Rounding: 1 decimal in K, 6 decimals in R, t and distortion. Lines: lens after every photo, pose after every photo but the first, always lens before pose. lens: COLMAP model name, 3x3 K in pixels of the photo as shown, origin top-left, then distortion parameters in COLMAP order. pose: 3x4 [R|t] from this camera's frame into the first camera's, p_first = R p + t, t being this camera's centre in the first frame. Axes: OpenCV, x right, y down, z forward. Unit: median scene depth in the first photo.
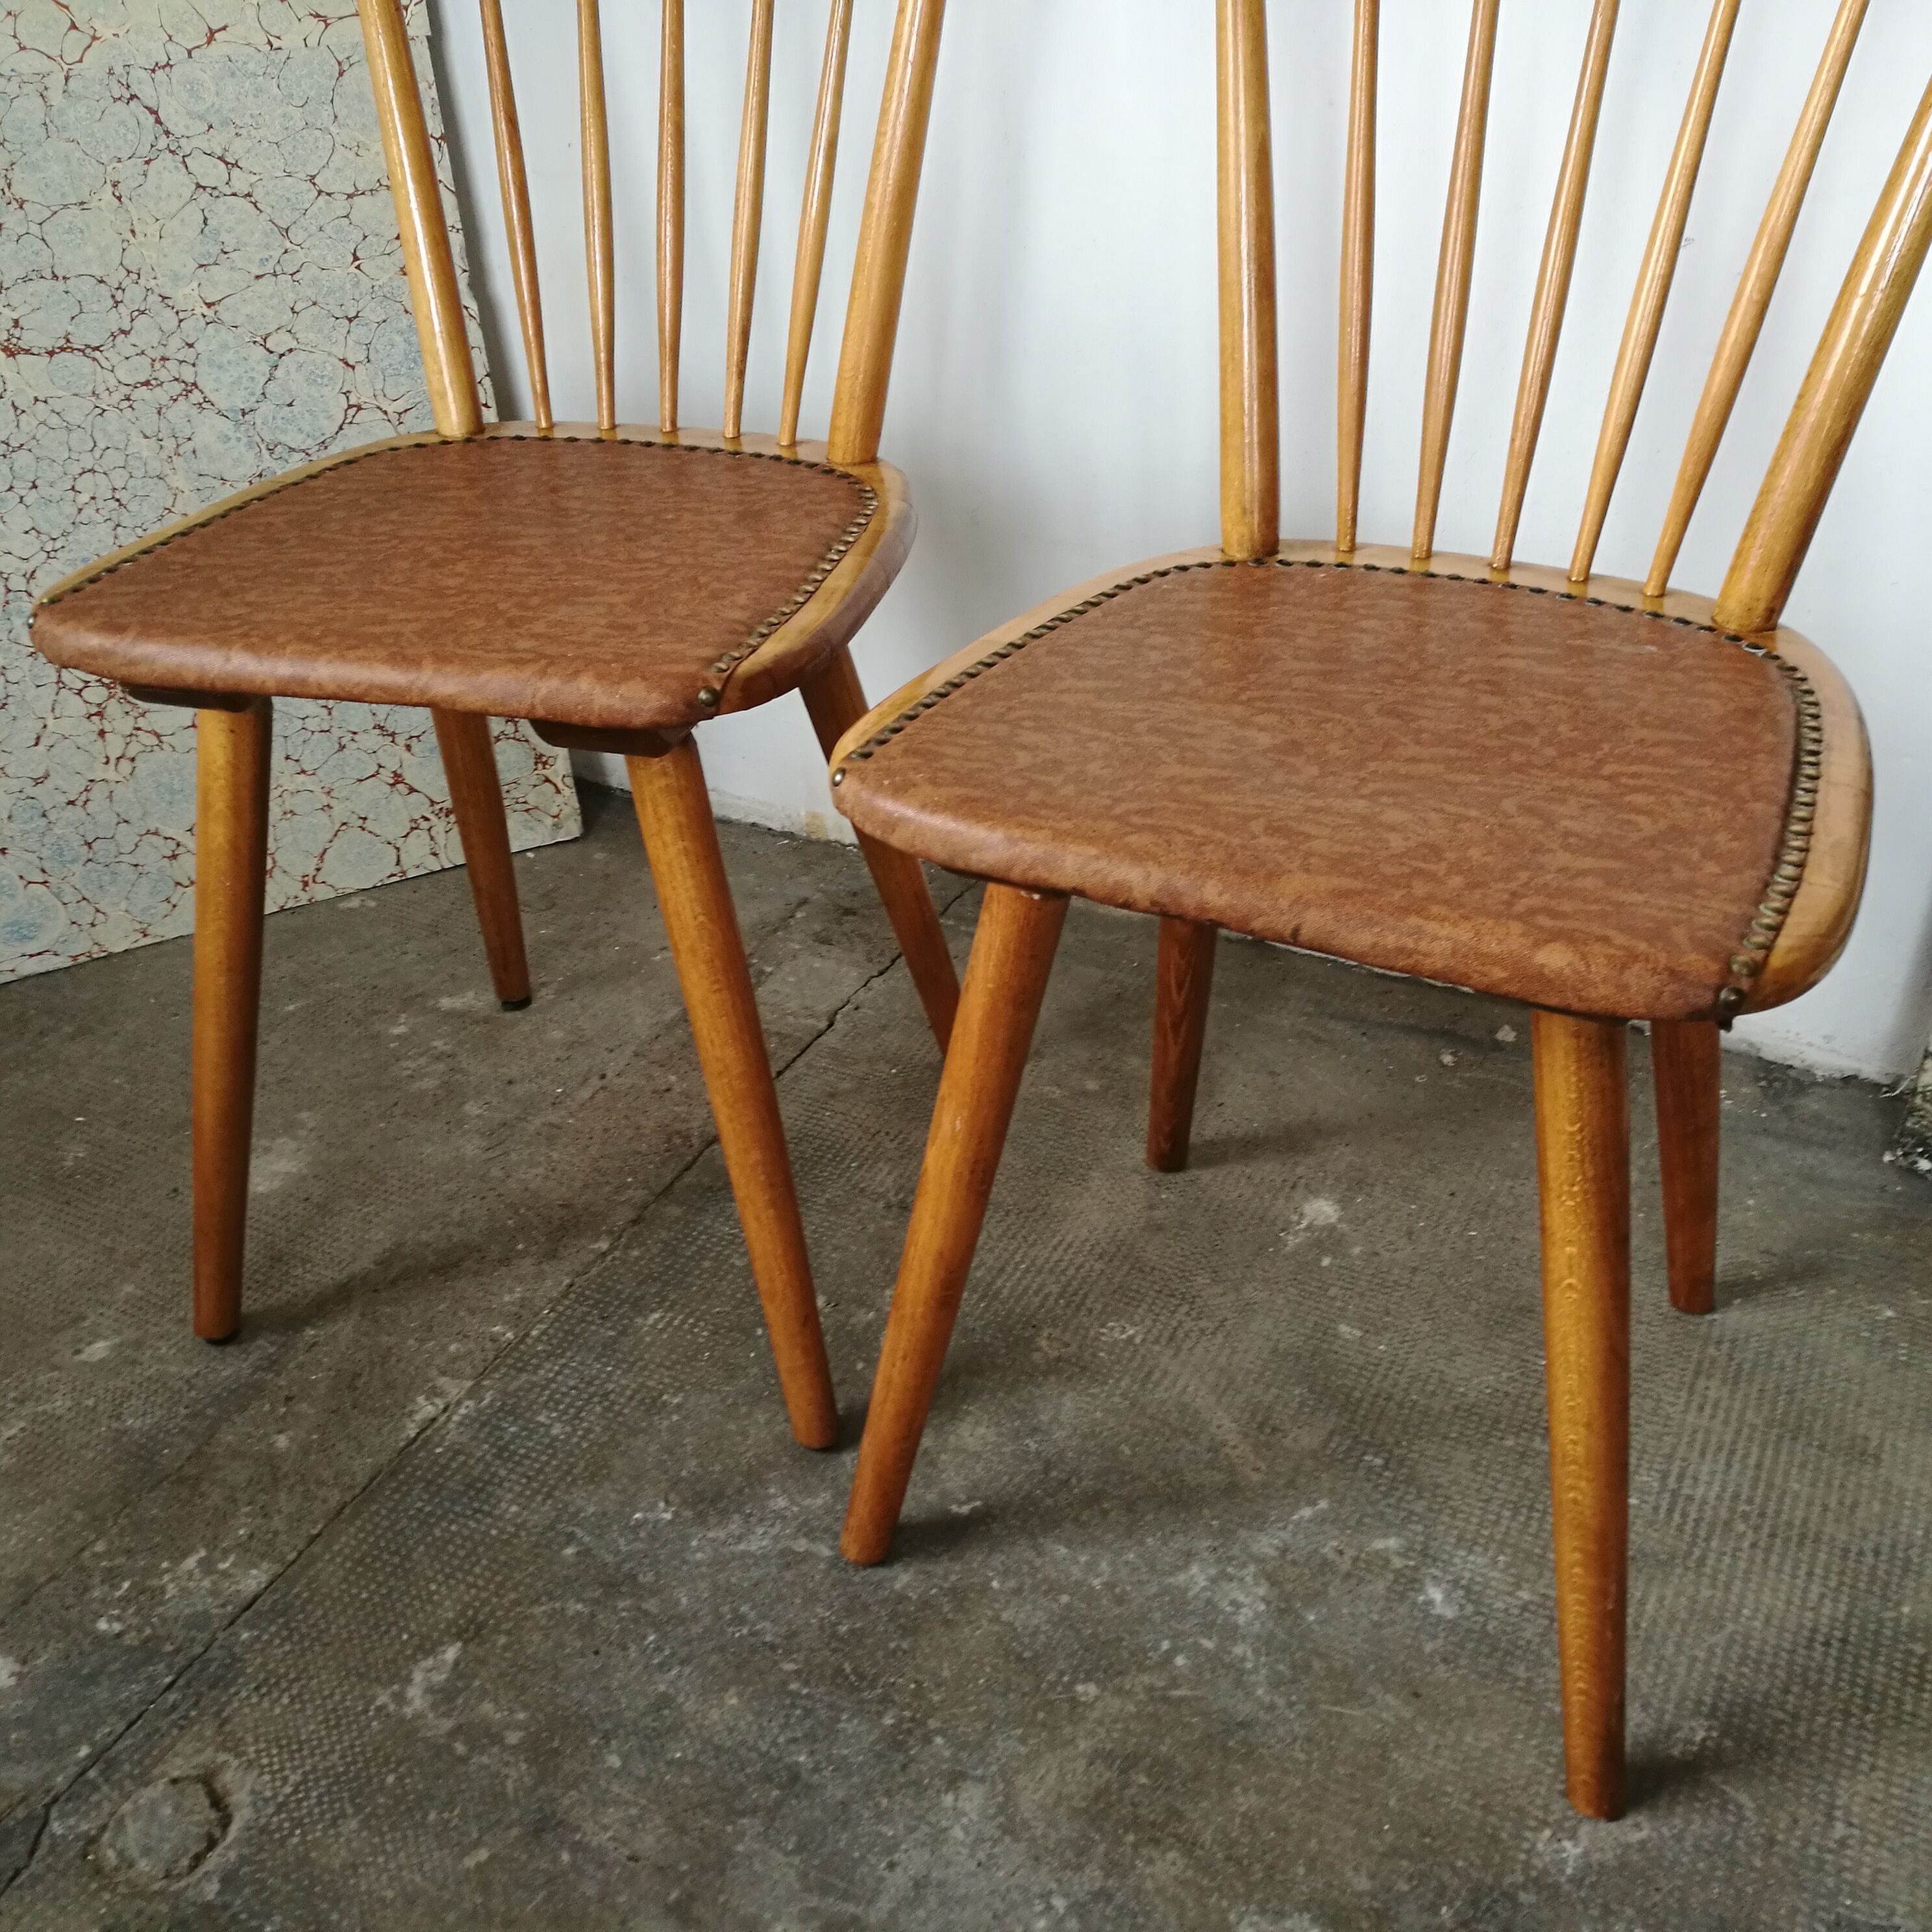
lens RADIAL K [[2039.0, 0, 967.4], [0, 2039.0, 969.3], [0, 0, 1]] dist [-0.008302, 0.000000]
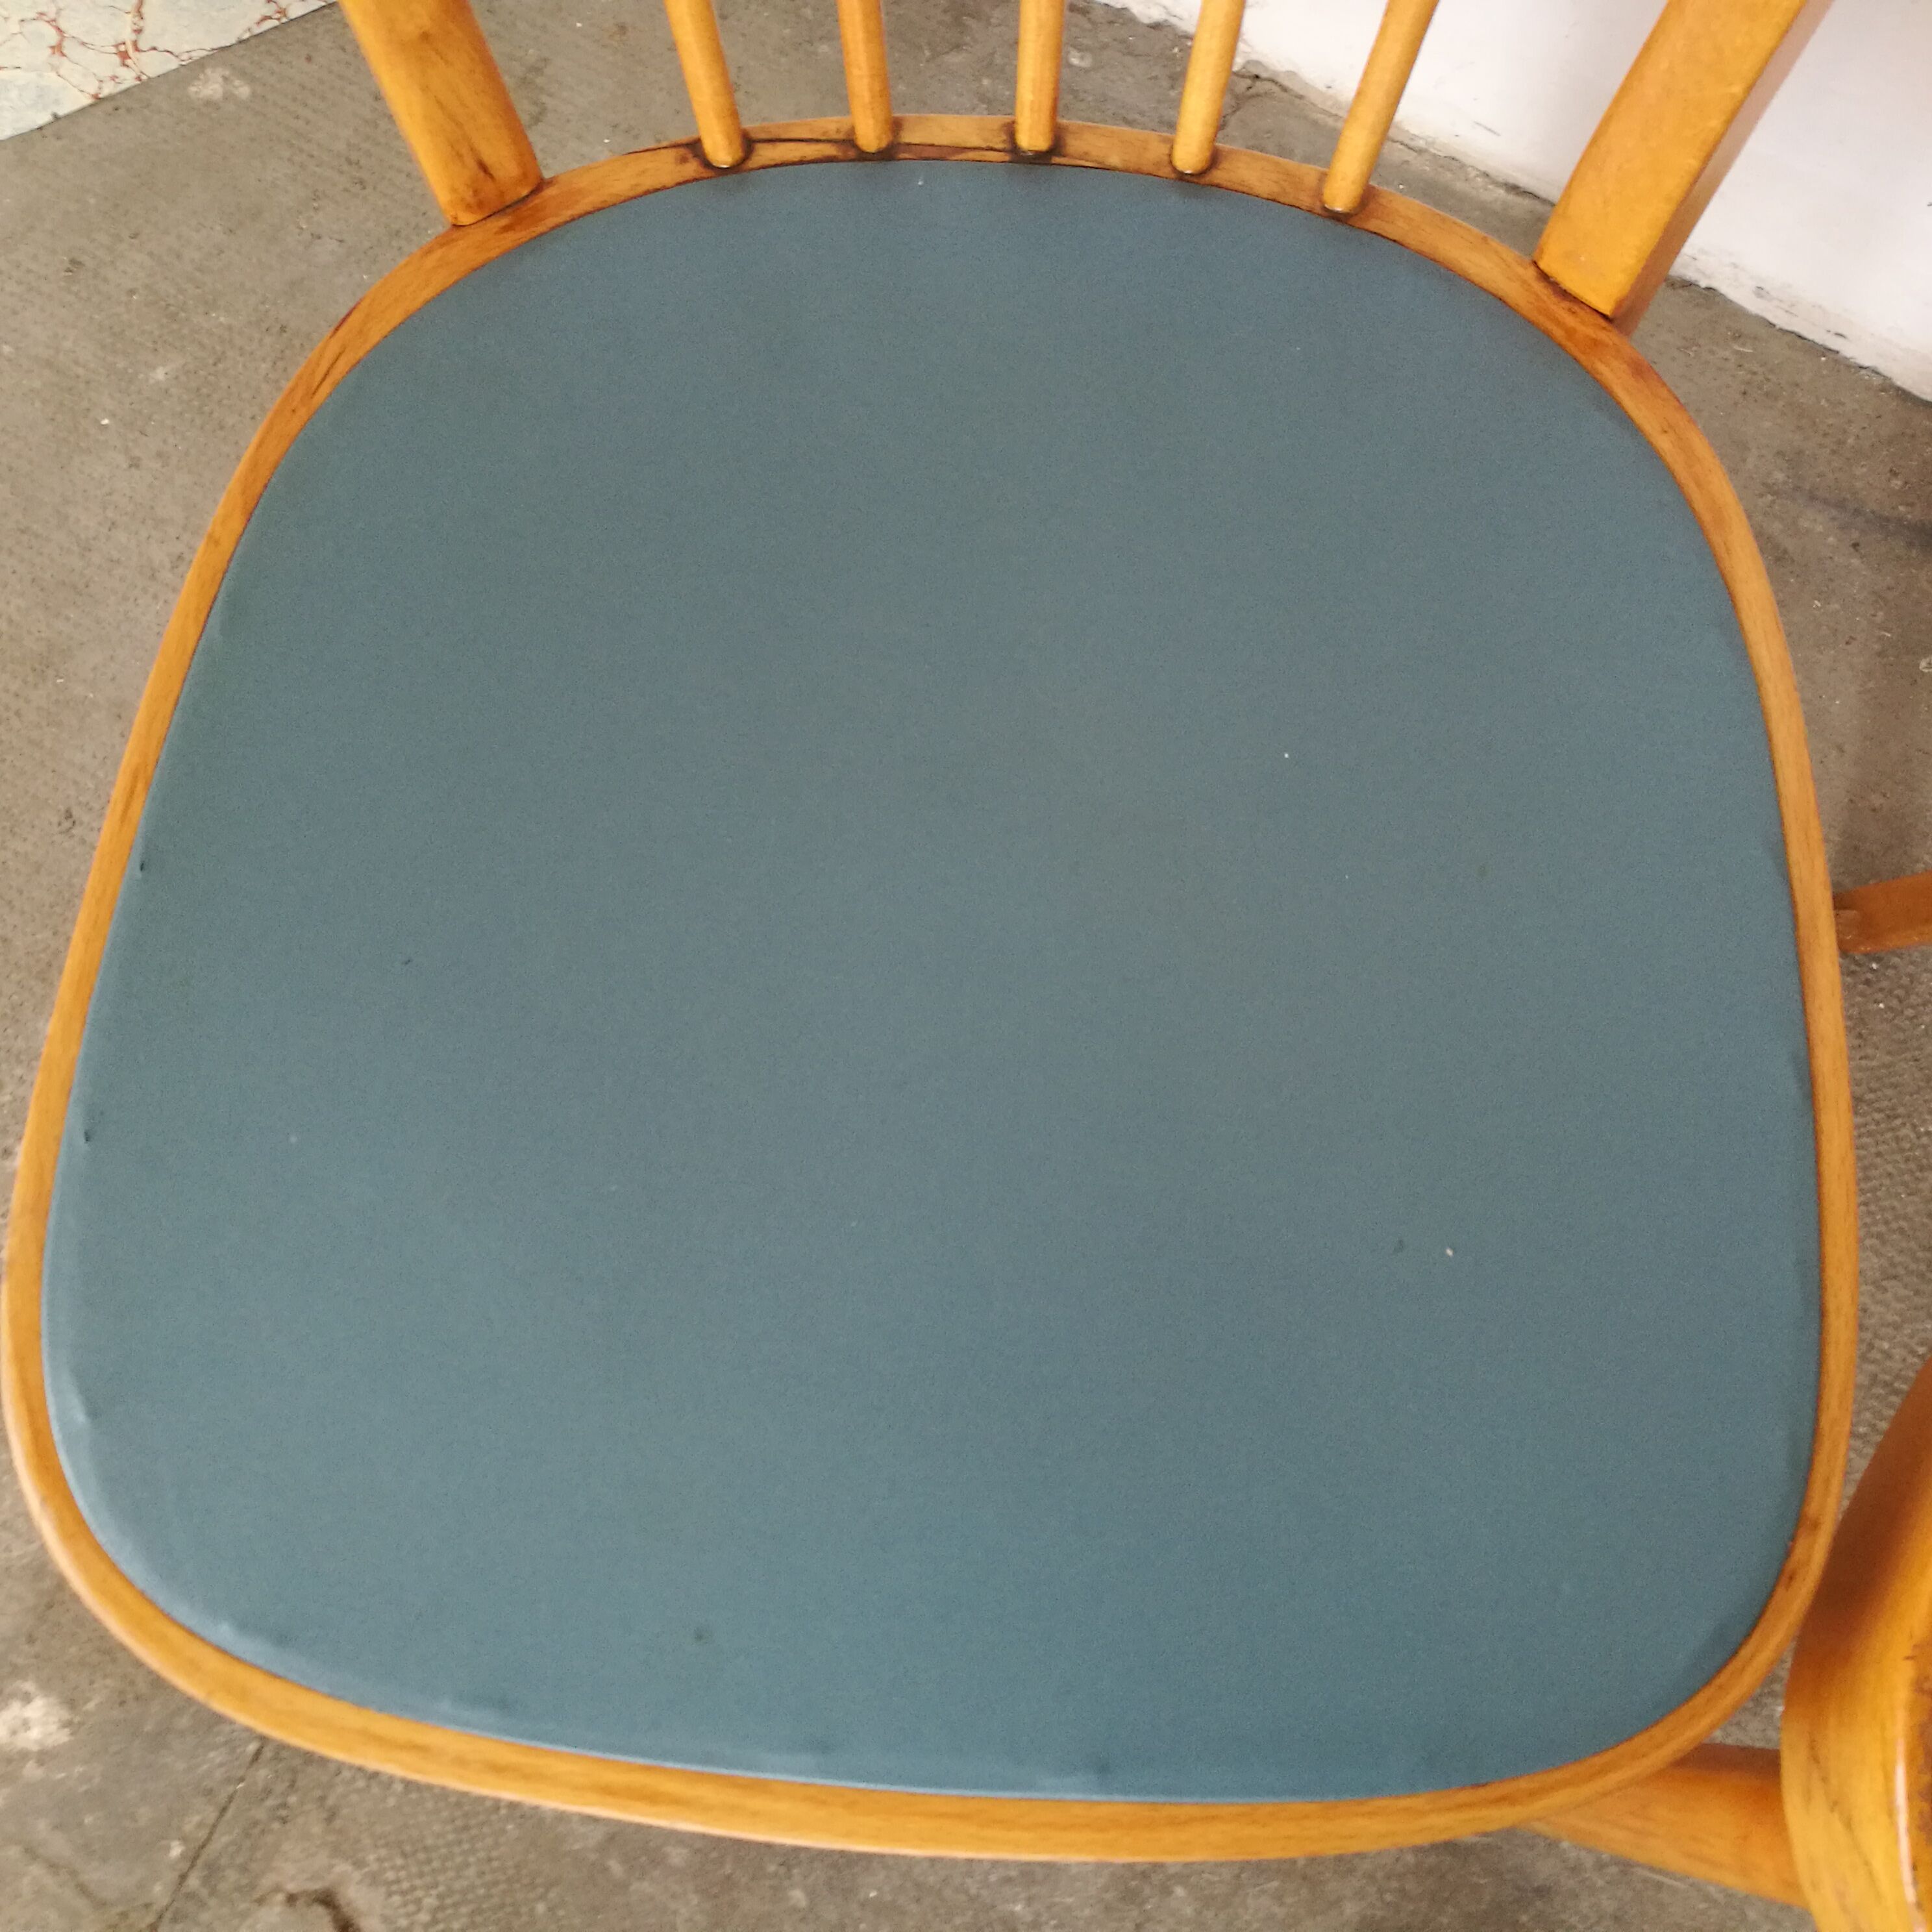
lens RADIAL K [[2039.0, 0, 972.9], [0, 2039.0, 979.8], [0, 0, 1]] dist [-0.008302, 0.000000]
pose [[0.999348, 0.036038, -0.002001, -0.099655], [-0.023584, 0.693945, 0.719641, -0.438773], [0.027323, -0.719125, 0.694343, 0.606743]]
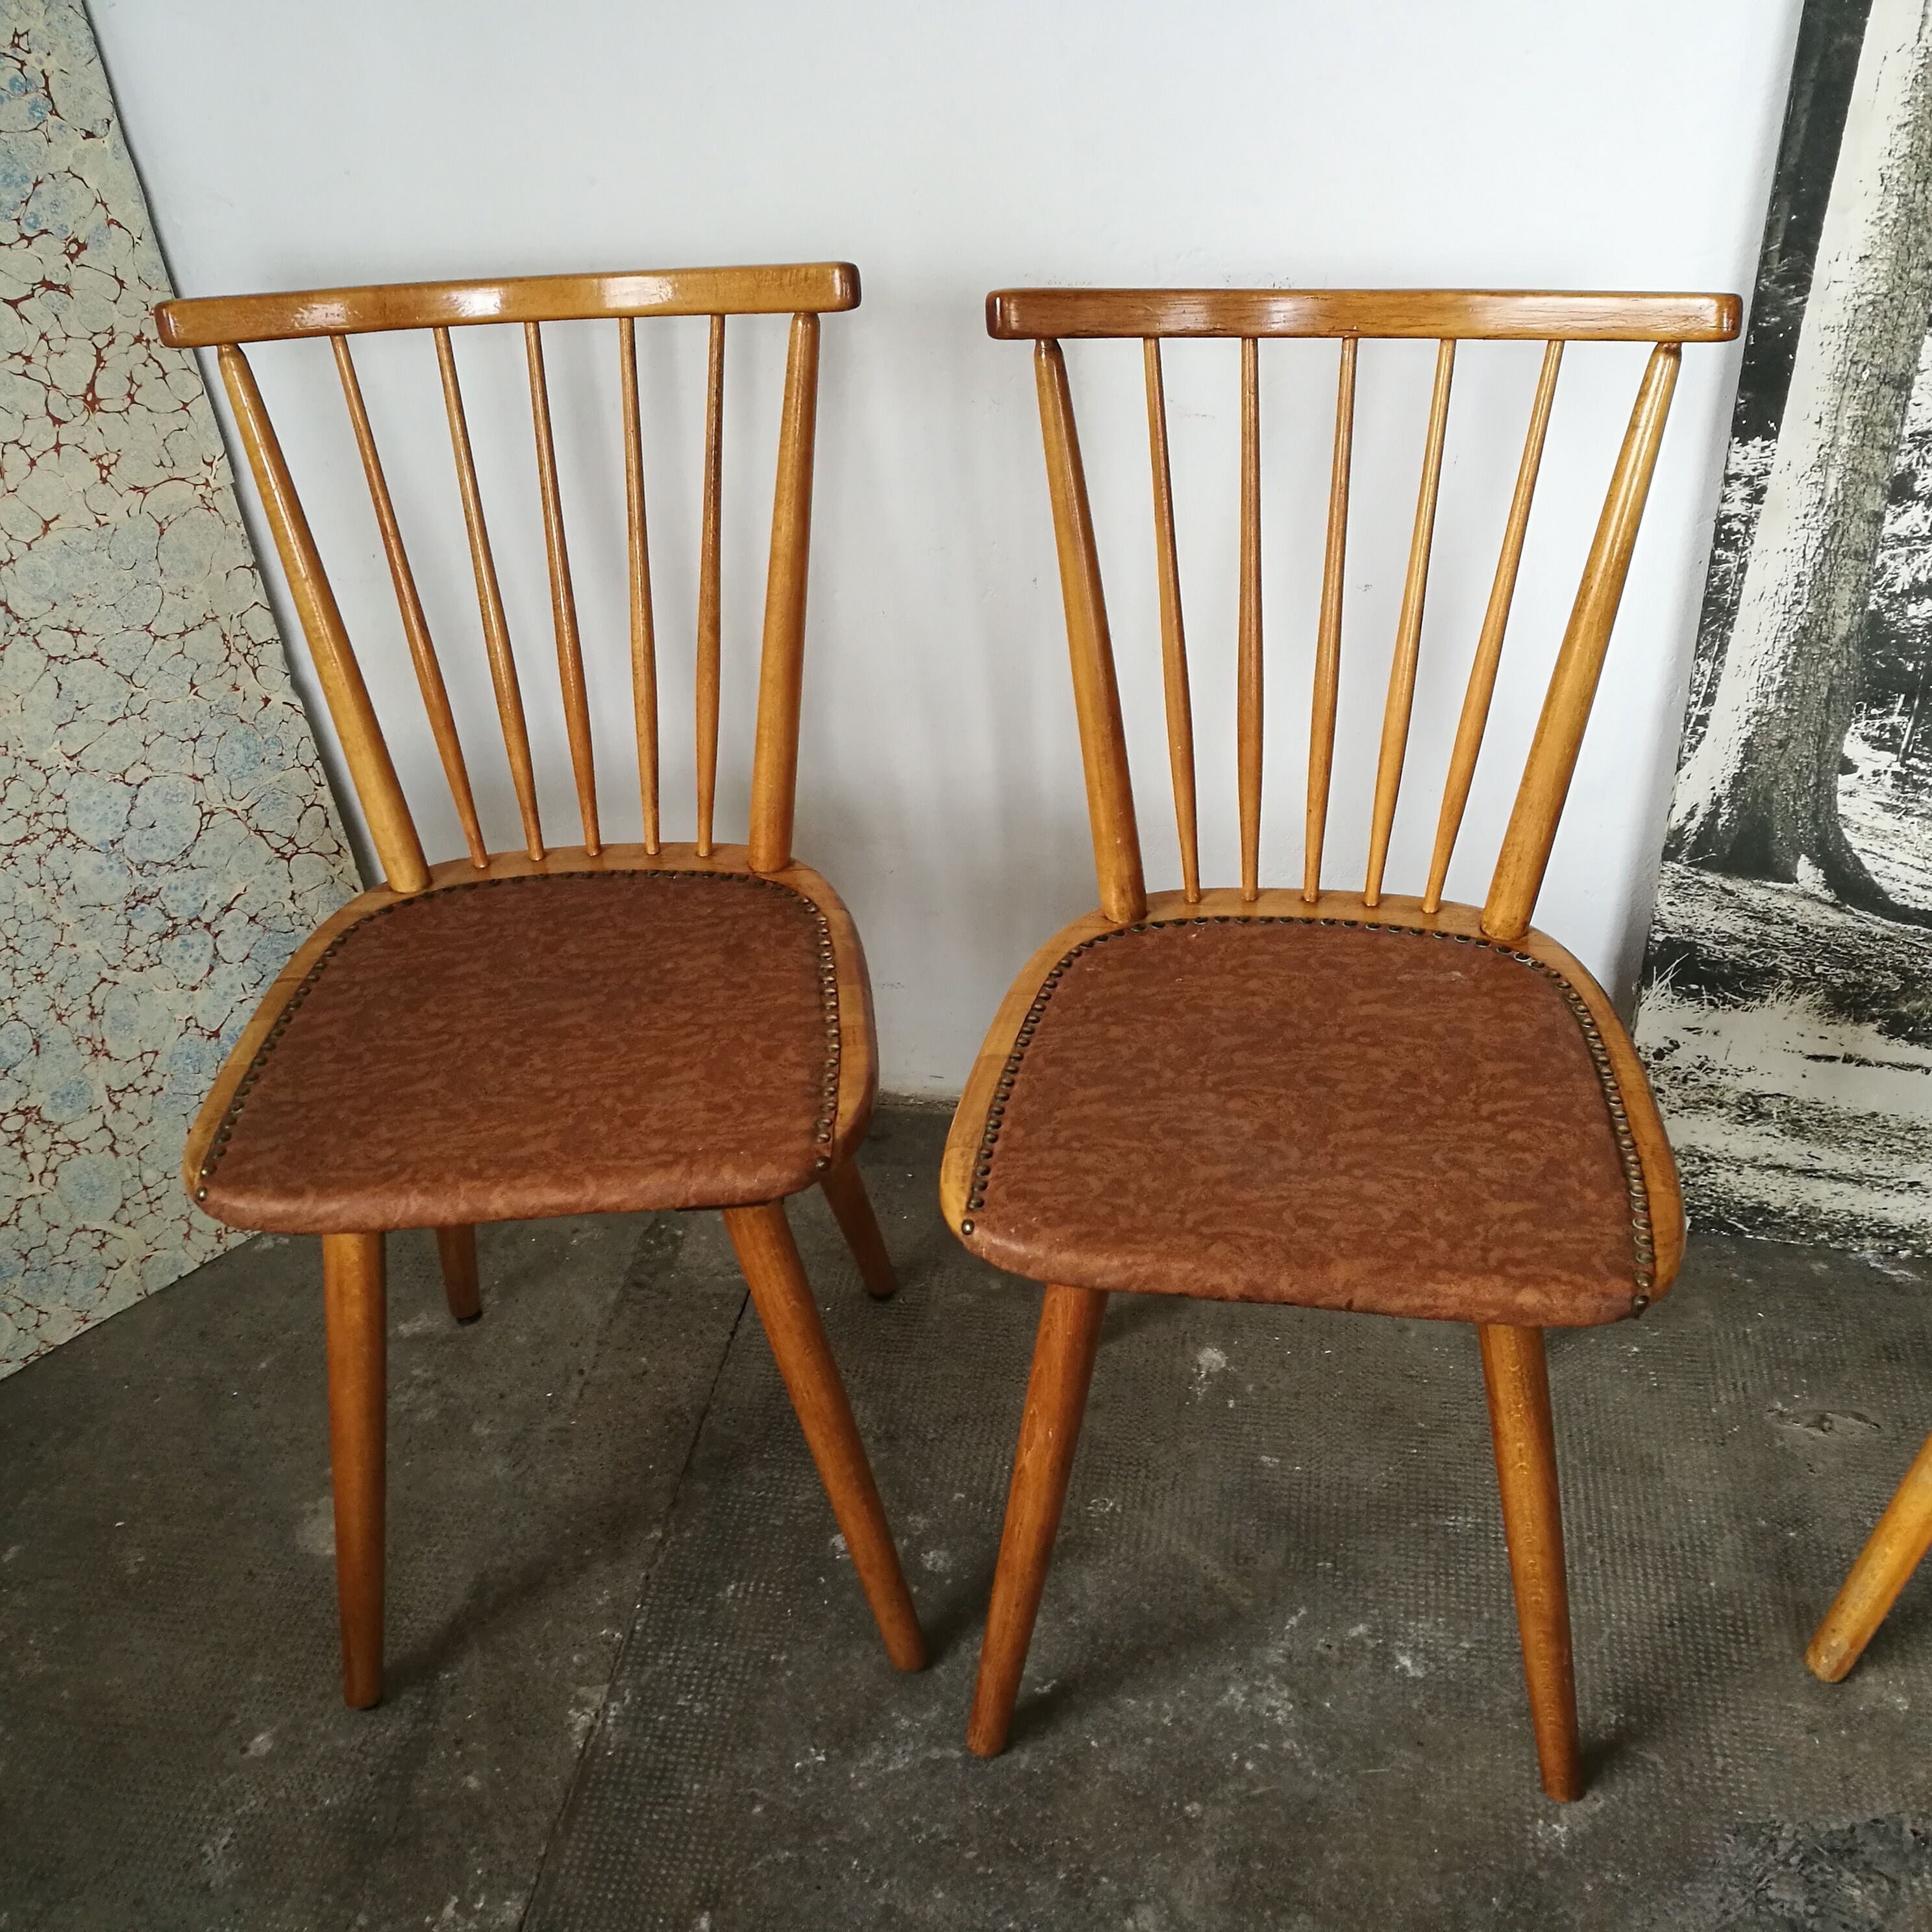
lens RADIAL K [[2039.0, 0, 971.9], [0, 2039.0, 964.3], [0, 0, 1]] dist [-0.008302, 0.000000]
pose [[0.952738, -0.188621, 0.238144, -0.264539], [0.181297, 0.982026, 0.052498, -0.256325], [-0.243766, -0.006842, 0.969810, -0.224651]]
